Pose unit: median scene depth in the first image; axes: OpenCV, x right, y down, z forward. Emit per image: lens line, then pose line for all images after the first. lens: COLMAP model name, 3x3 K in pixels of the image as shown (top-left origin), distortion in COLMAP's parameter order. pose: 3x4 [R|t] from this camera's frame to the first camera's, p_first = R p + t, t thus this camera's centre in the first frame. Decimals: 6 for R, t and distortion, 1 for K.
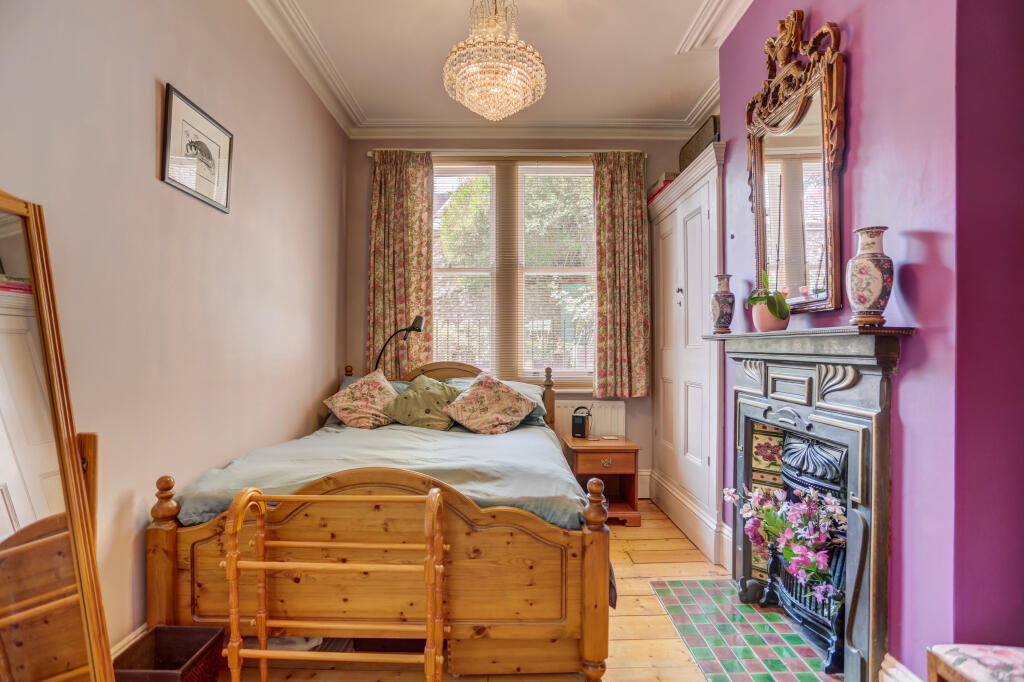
lens RADIAL K [[508.7, 0, 500.6], [0, 508.7, 346.6], [0, 0, 1]] dist [-0.052781, 0.023183]
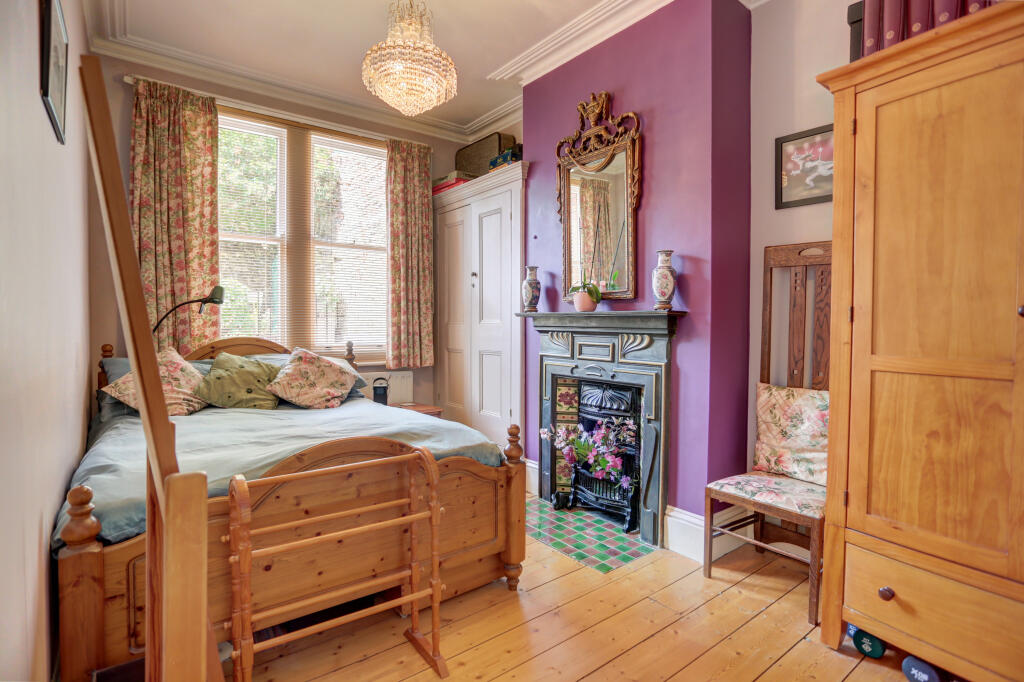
lens RADIAL K [[508.7, 0, 518.4], [0, 508.7, 333.1], [0, 0, 1]] dist [-0.052781, 0.023183]
pose [[0.790837, -0.009860, 0.611947, -0.422203], [-0.004656, 0.999744, 0.022125, -0.000350], [-0.612009, -0.020346, 0.790589, -0.020063]]
